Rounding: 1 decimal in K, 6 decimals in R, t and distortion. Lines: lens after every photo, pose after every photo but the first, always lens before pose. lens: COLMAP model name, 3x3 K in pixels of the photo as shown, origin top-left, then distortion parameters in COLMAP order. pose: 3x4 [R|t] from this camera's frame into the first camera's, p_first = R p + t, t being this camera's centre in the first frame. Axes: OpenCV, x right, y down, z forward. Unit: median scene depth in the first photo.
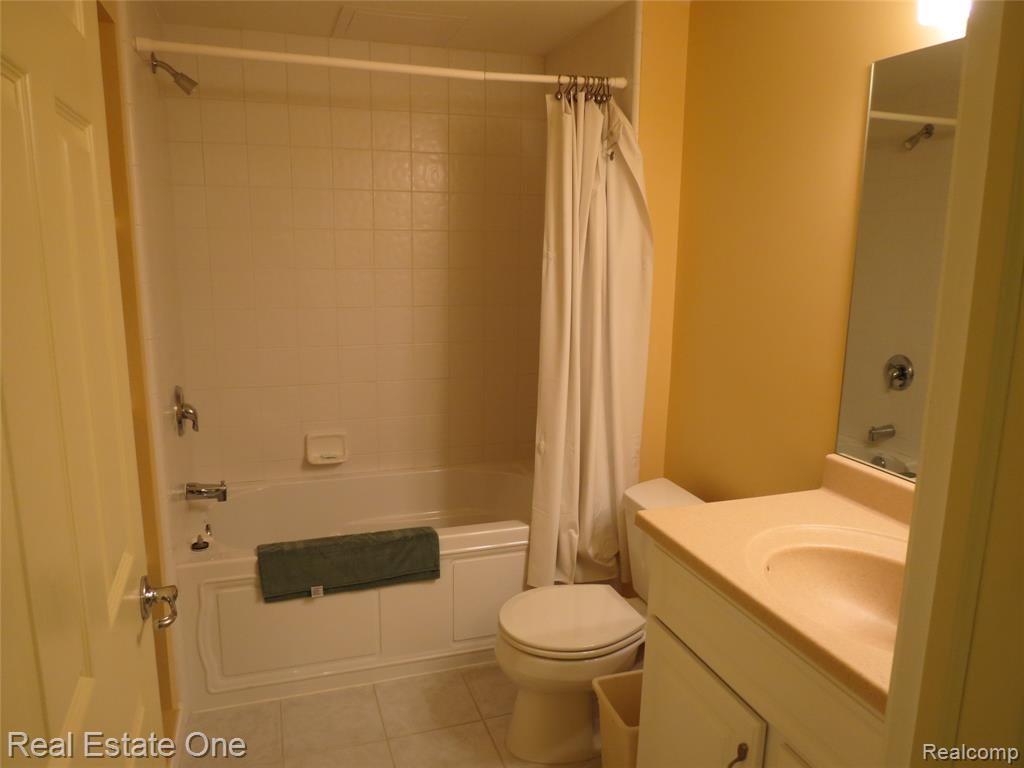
lens RADIAL K [[737.9, 0, 511.7], [0, 737.9, 382.6], [0, 0, 1]] dist [-0.004928, -0.001458]
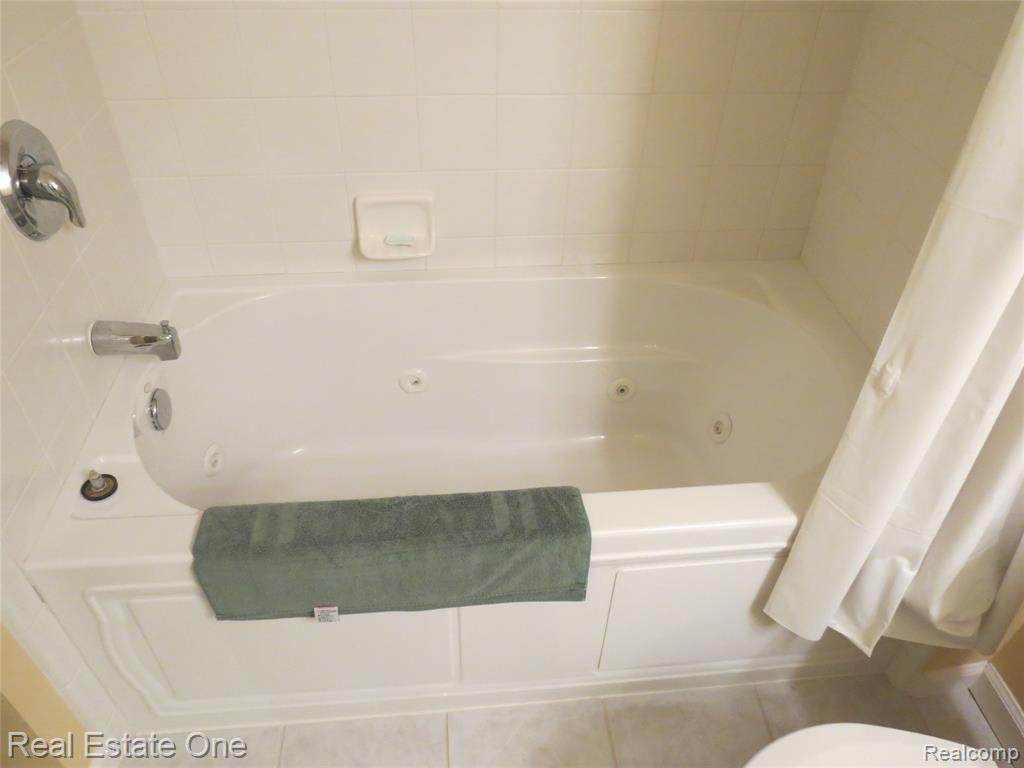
lens RADIAL K [[737.9, 0, 511.0], [0, 737.9, 379.7], [0, 0, 1]] dist [-0.004928, -0.001458]
pose [[0.973294, 0.155049, -0.169291, -0.082692], [-0.055676, 0.874860, 0.481166, -0.082267], [0.222710, -0.458891, 0.860128, 0.630567]]
